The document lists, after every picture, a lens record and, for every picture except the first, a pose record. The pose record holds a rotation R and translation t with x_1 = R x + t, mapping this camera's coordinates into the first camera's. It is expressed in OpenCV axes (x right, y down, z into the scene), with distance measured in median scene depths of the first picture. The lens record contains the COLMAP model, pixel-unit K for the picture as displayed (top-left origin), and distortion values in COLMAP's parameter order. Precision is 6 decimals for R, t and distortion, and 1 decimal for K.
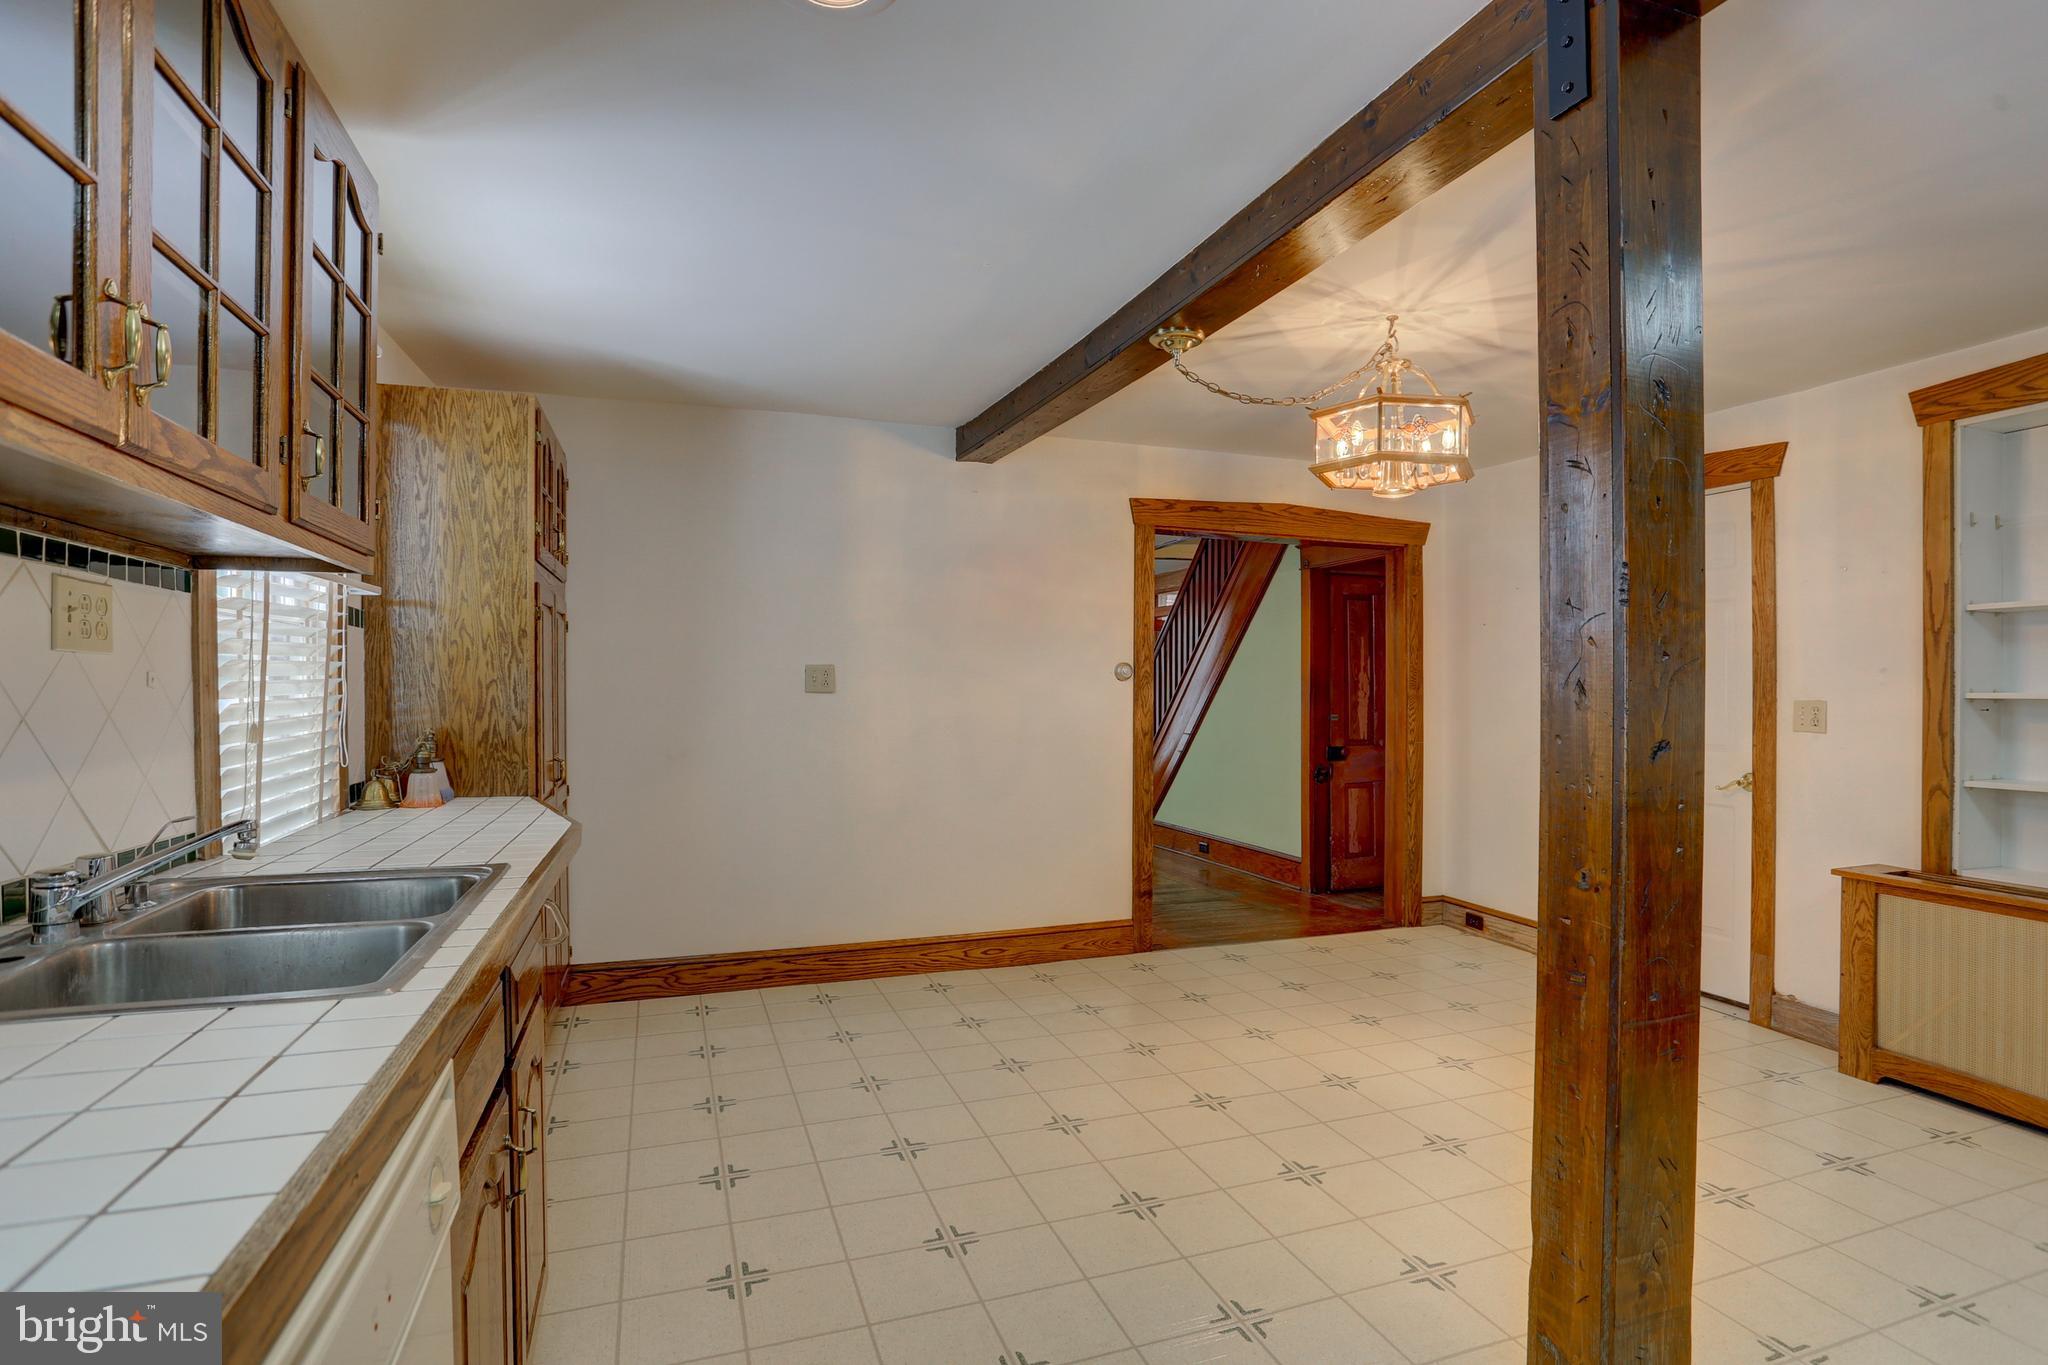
lens RADIAL K [[1014.3, 0, 1051.2], [0, 1014.3, 687.6], [0, 0, 1]] dist [-0.070746, 0.023790]
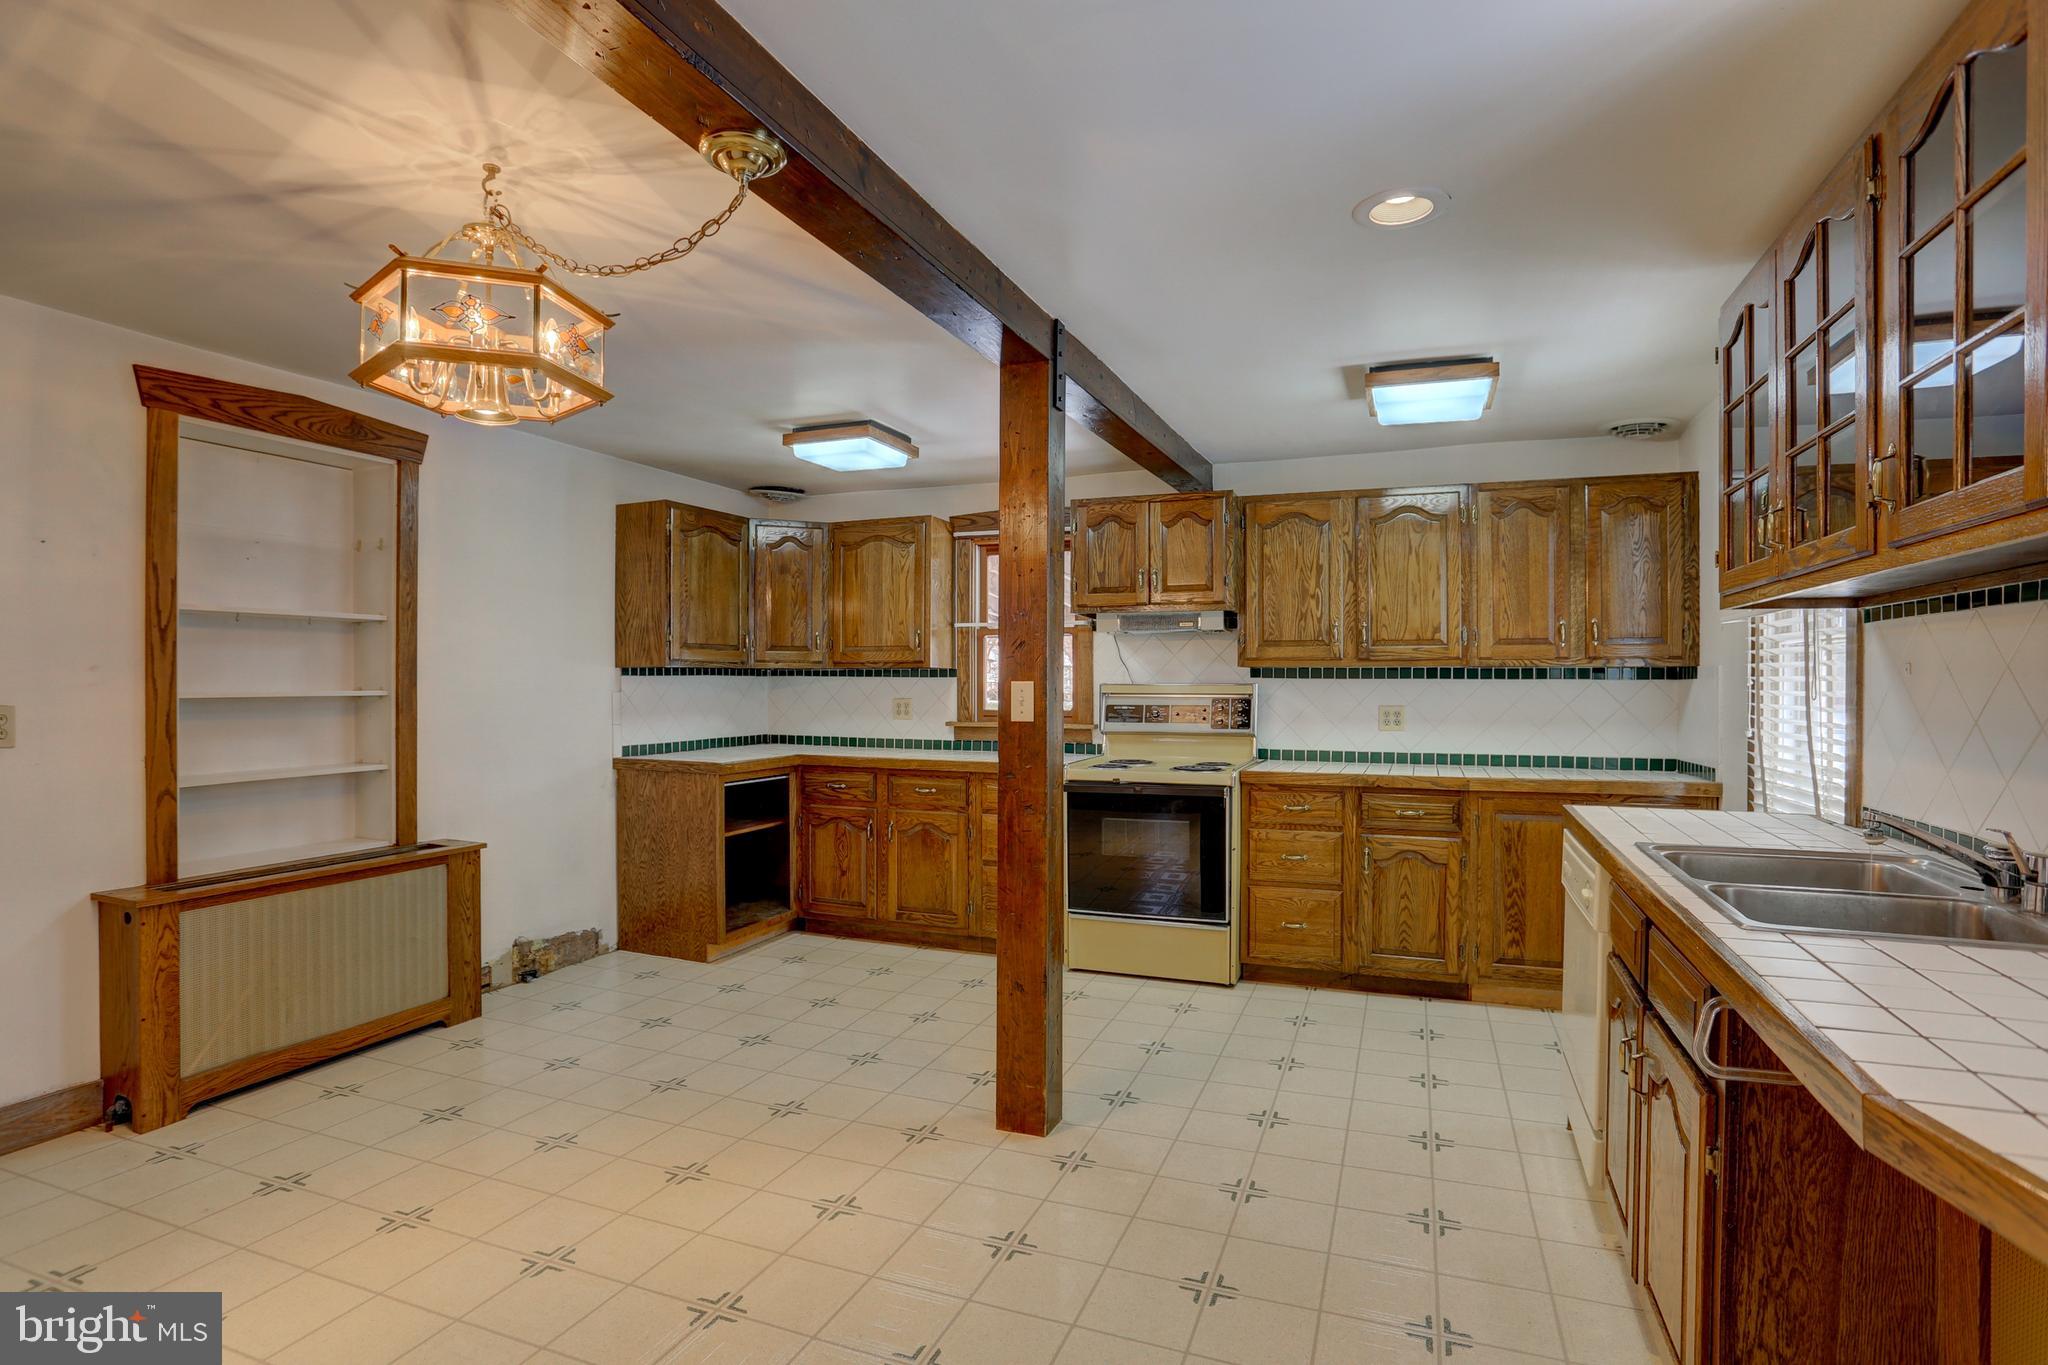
lens RADIAL K [[1014.3, 0, 1038.2], [0, 1014.3, 672.1], [0, 0, 1]] dist [-0.070746, 0.023790]
pose [[-0.747605, 0.002478, 0.664139, -0.355330], [-0.002484, 0.999976, -0.006528, -0.010731], [-0.664139, -0.006531, -0.747581, 1.111077]]
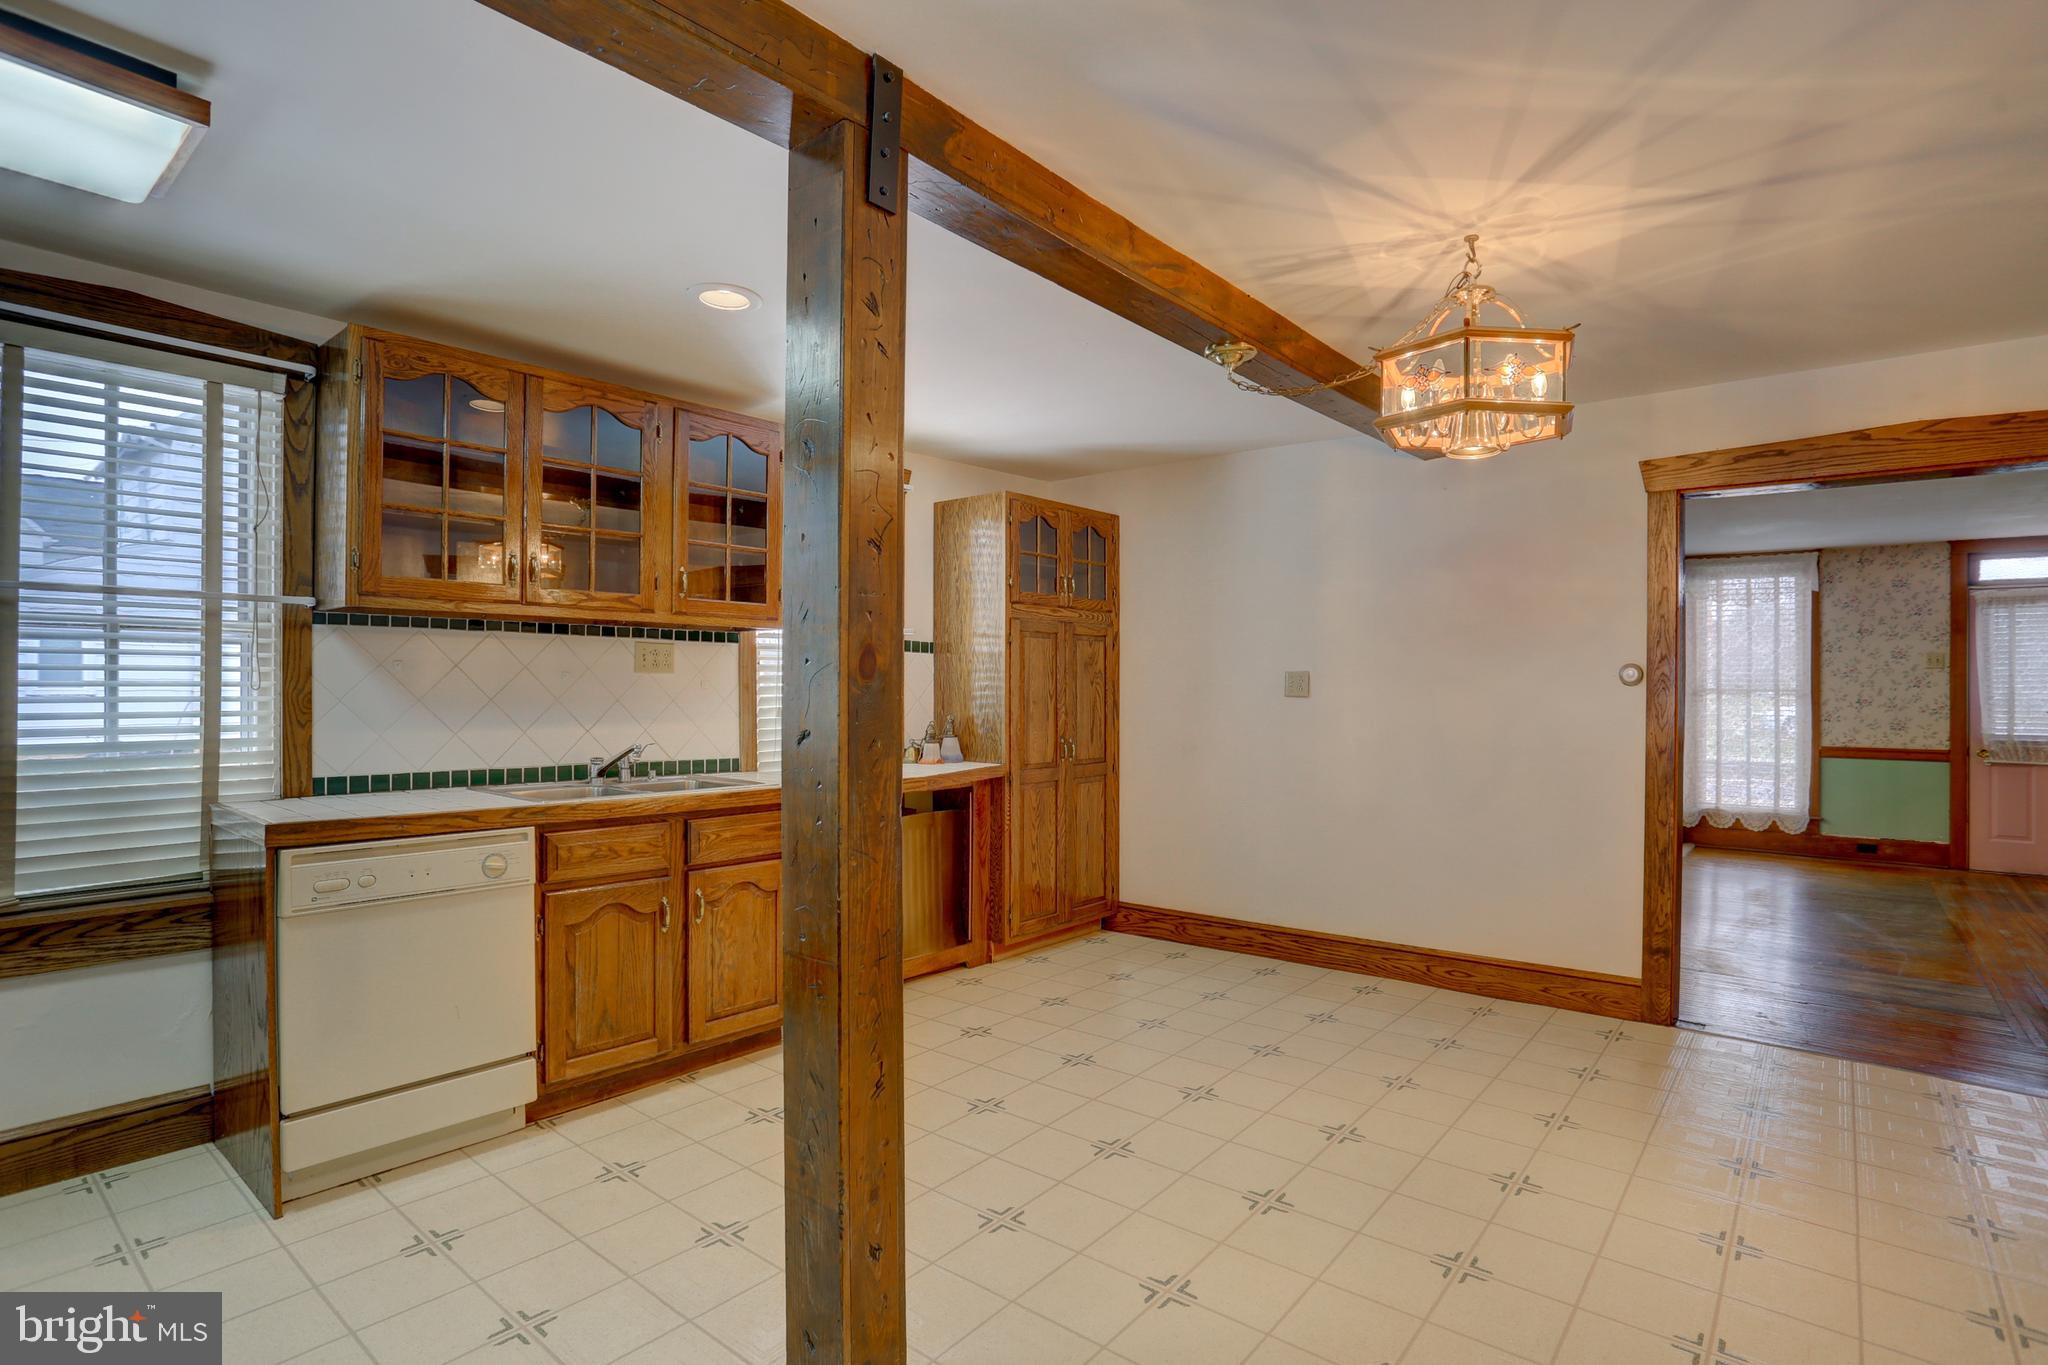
lens RADIAL K [[1014.3, 0, 1030.5], [0, 1014.3, 678.1], [0, 0, 1]] dist [-0.070746, 0.023790]
pose [[0.510366, -0.009658, -0.859903, 0.750077], [-0.006050, 0.999872, -0.014821, 0.002717], [0.859936, 0.012767, 0.510242, 0.249052]]
